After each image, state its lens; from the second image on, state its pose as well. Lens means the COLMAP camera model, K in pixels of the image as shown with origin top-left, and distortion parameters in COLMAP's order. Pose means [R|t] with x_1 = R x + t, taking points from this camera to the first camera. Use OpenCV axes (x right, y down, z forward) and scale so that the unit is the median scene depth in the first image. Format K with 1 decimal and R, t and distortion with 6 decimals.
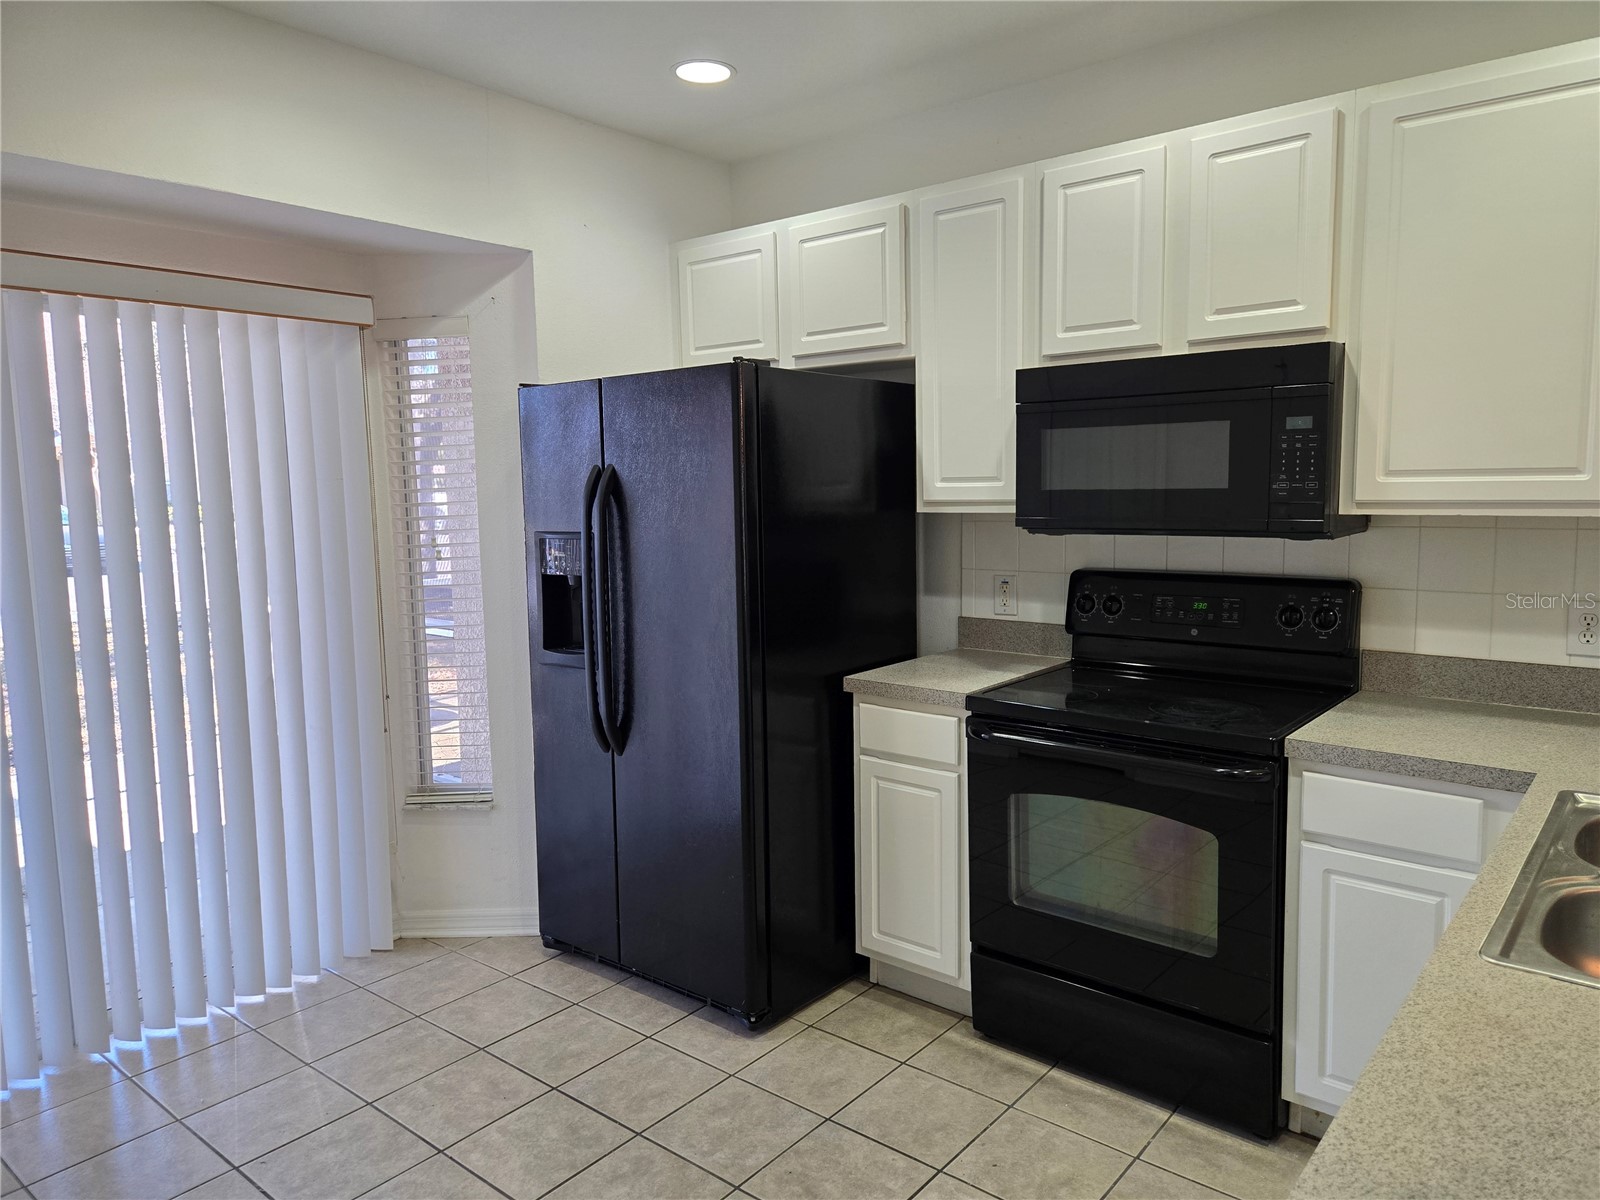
lens RADIAL K [[1089.4, 0, 814.5], [0, 1089.4, 594.5], [0, 0, 1]] dist [0.070095, -0.023294]
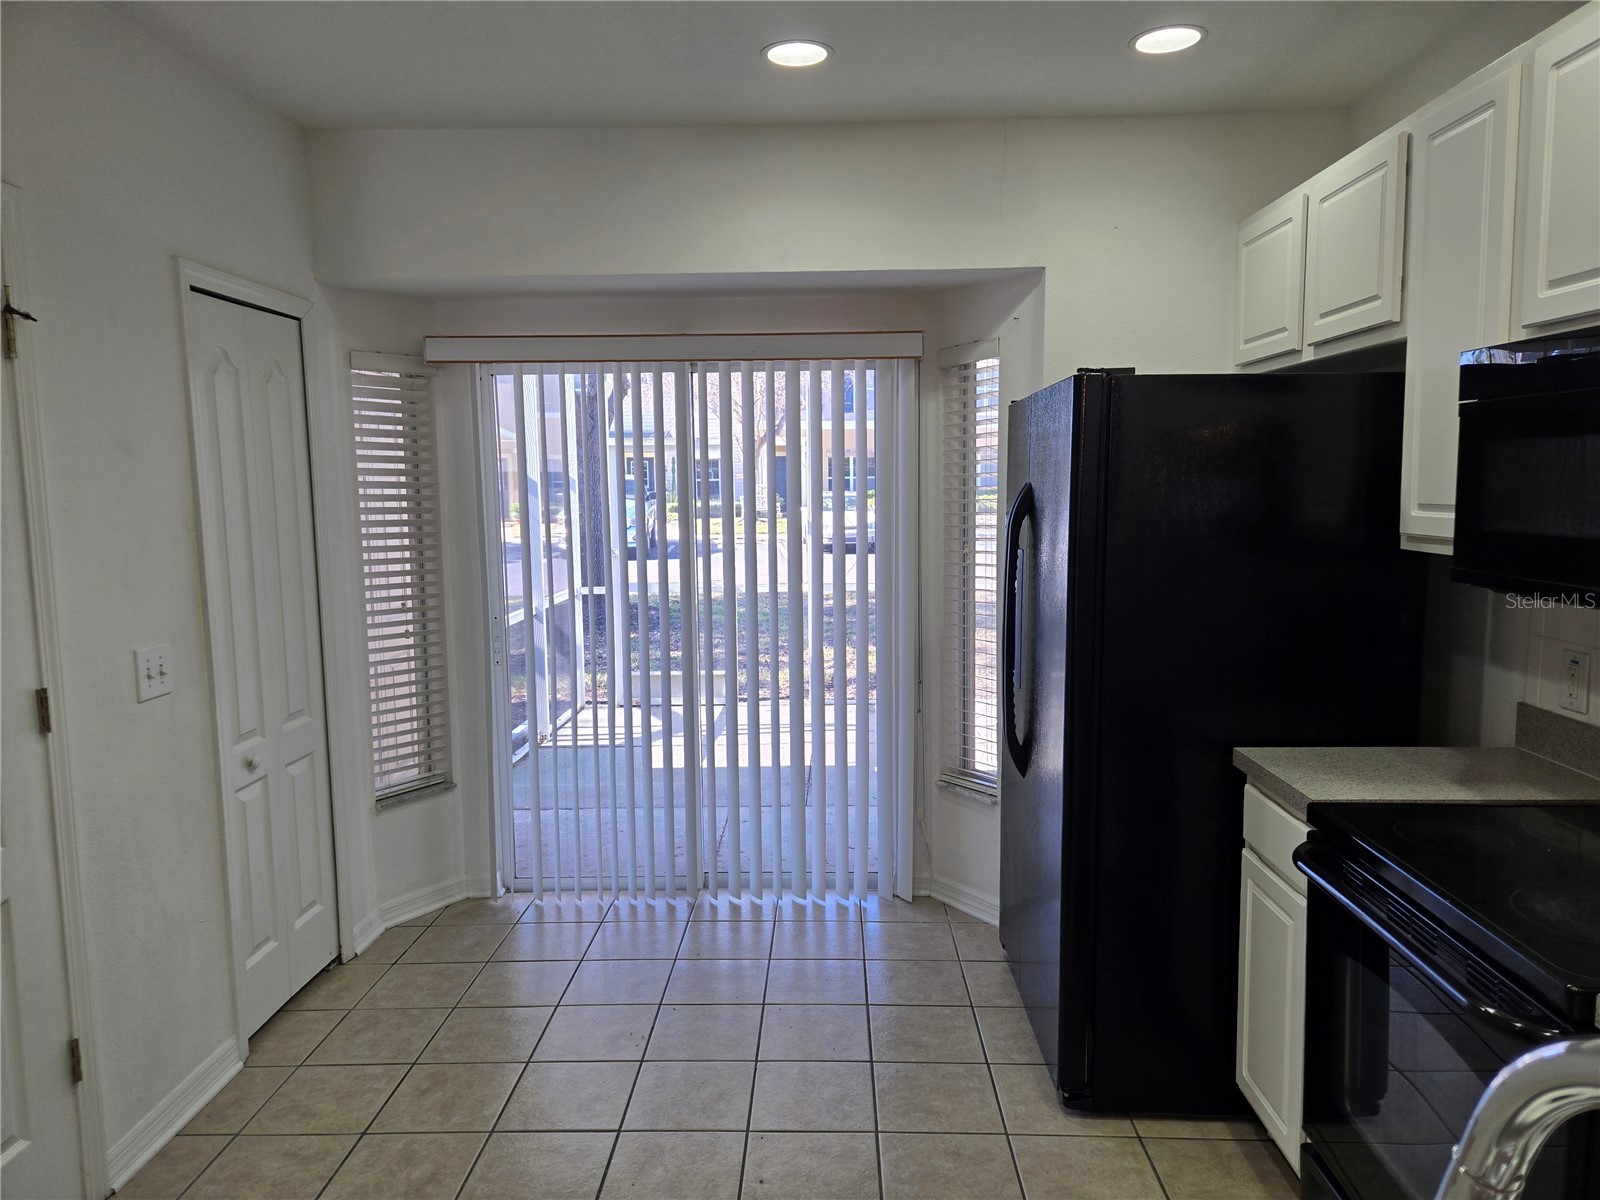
lens RADIAL K [[1089.4, 0, 804.7], [0, 1089.4, 592.1], [0, 0, 1]] dist [0.070095, -0.023294]
pose [[0.609111, 0.094096, -0.787483, 0.451584], [-0.085785, 0.994928, 0.052529, -0.052260], [0.788432, 0.035559, 0.614094, 0.229337]]
